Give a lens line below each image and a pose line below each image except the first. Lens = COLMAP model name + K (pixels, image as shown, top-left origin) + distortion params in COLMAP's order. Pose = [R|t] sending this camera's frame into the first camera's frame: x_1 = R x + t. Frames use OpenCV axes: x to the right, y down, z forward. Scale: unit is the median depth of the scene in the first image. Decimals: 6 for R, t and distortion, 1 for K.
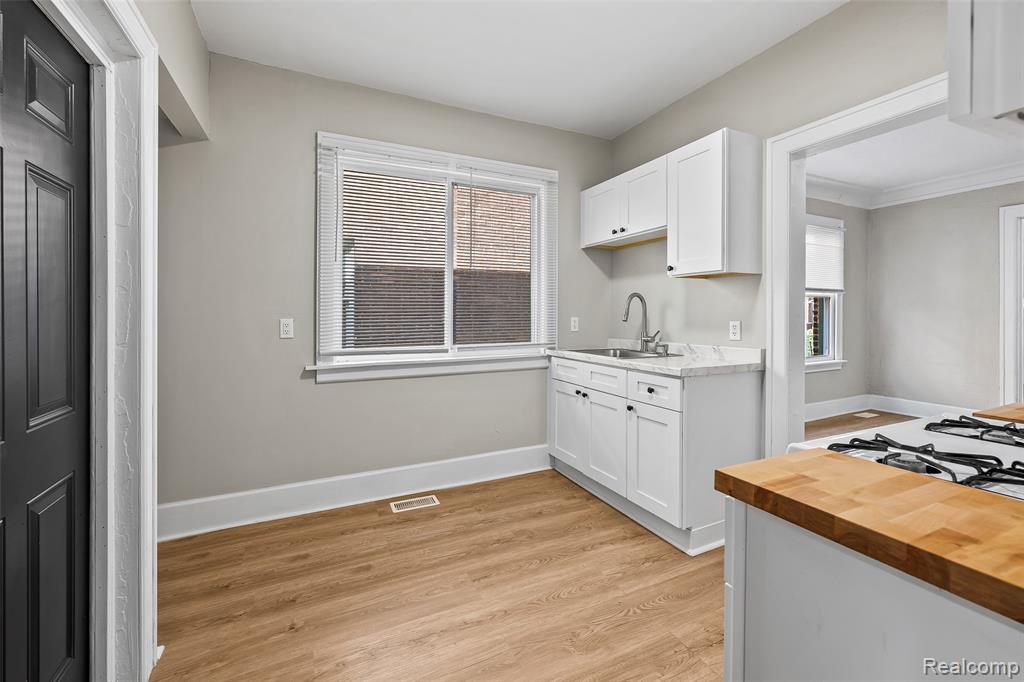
lens RADIAL K [[419.1, 0, 506.0], [0, 419.1, 316.1], [0, 0, 1]] dist [0.000507, 0.000036]
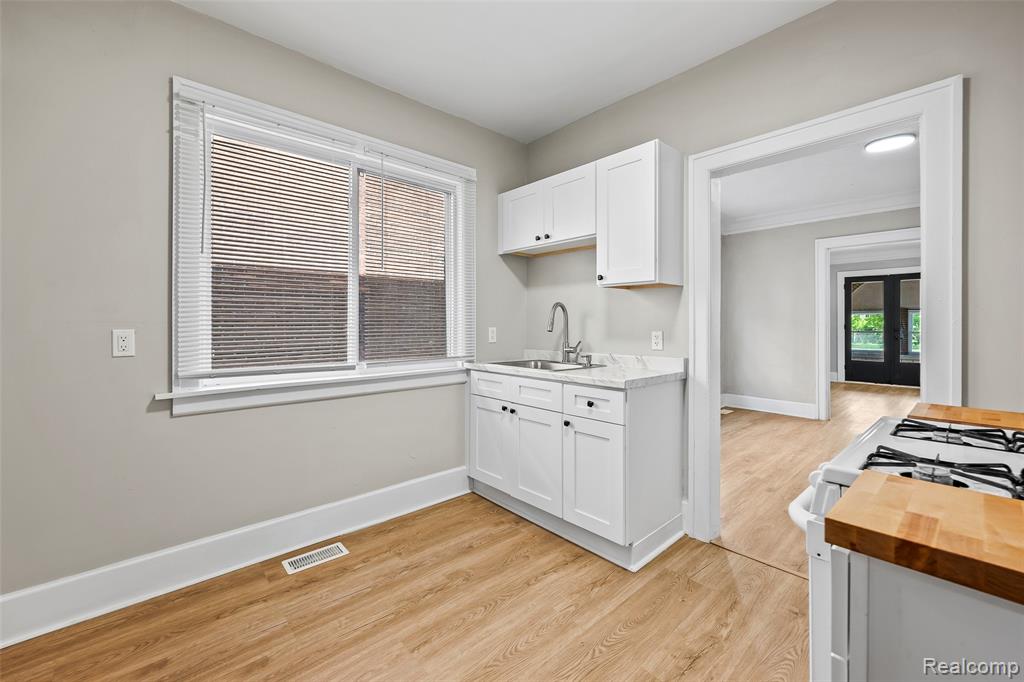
lens RADIAL K [[416.0, 0, 504.7], [0, 416.0, 327.8], [0, 0, 1]] dist [-0.000241, 0.000159]
pose [[0.958438, 0.000027, 0.285300, -0.100316], [-0.001033, 0.999994, 0.003376, 0.000380], [-0.285298, -0.003531, 0.958432, 0.130938]]
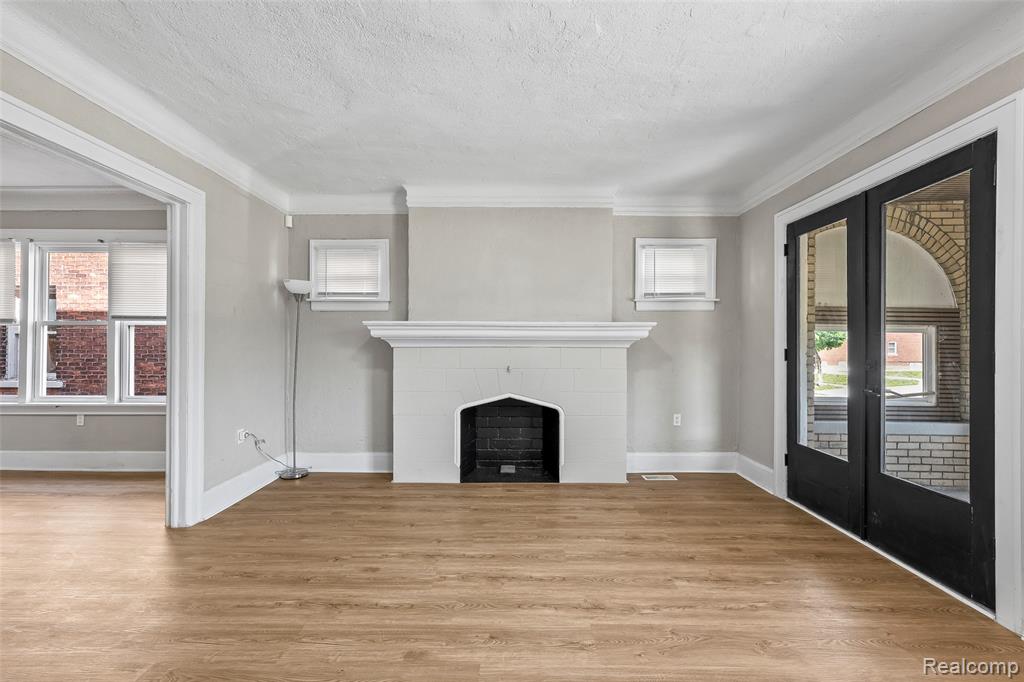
lens RADIAL K [[413.4, 0, 509.9], [0, 413.4, 344.9], [0, 0, 1]] dist [-0.000555, -0.000084]
pose [[0.899358, 0.003655, -0.437198, 3.310099], [-0.007847, 0.999939, -0.007782, -0.013712], [0.437142, 0.010430, 0.899332, 1.060344]]
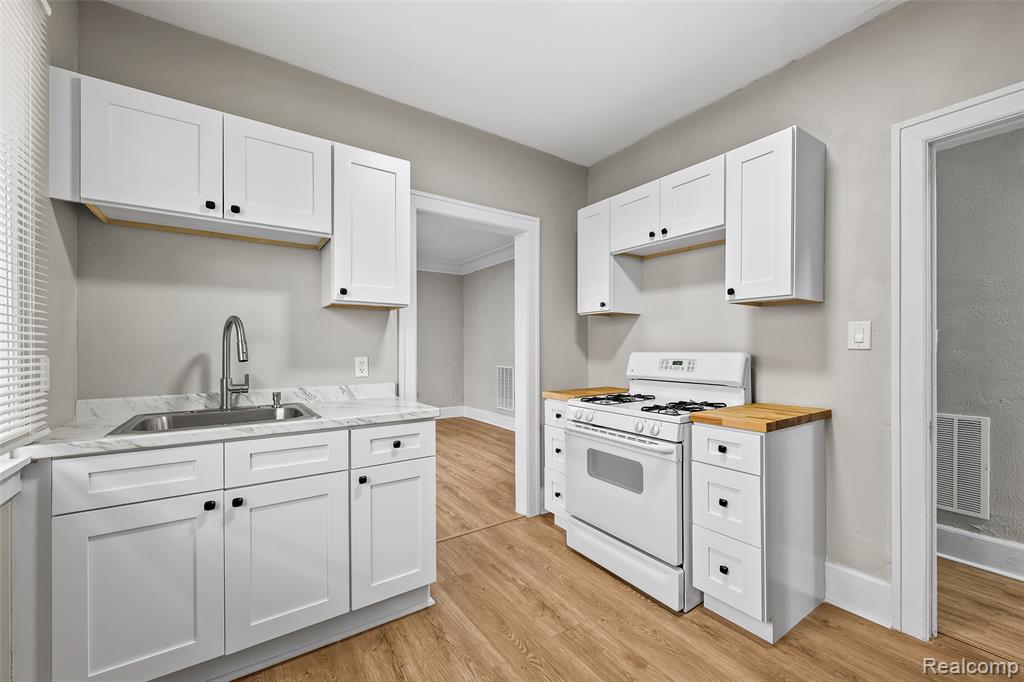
lens RADIAL K [[409.1, 0, 510.1], [0, 409.1, 344.8], [0, 0, 1]] dist [0.000055, 0.000038]
pose [[-0.154550, 0.005989, 0.987967, -0.417011], [0.004881, 0.999974, -0.005299, -0.008759], [-0.987973, 0.004003, -0.154575, 0.799830]]
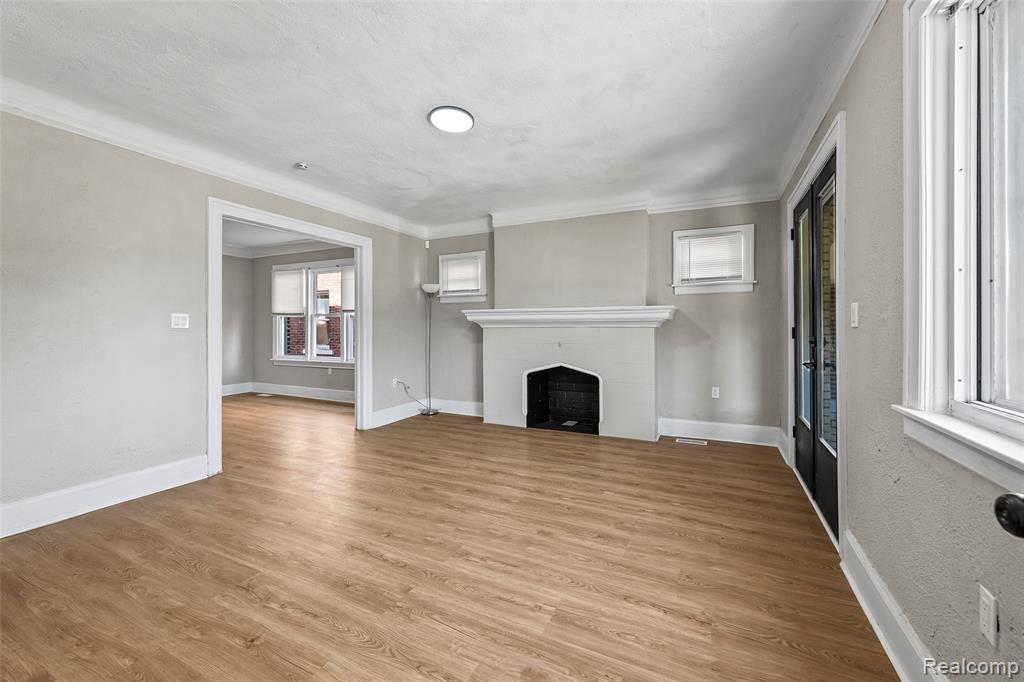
lens RADIAL K [[412.4, 0, 510.2], [0, 412.4, 328.3], [0, 0, 1]] dist [-0.001448, -0.000371]
pose [[0.620402, 0.002572, -0.784280, 4.002888], [-0.003631, 0.999993, 0.000407, -0.012272], [0.784276, 0.002595, 0.620407, 1.013216]]
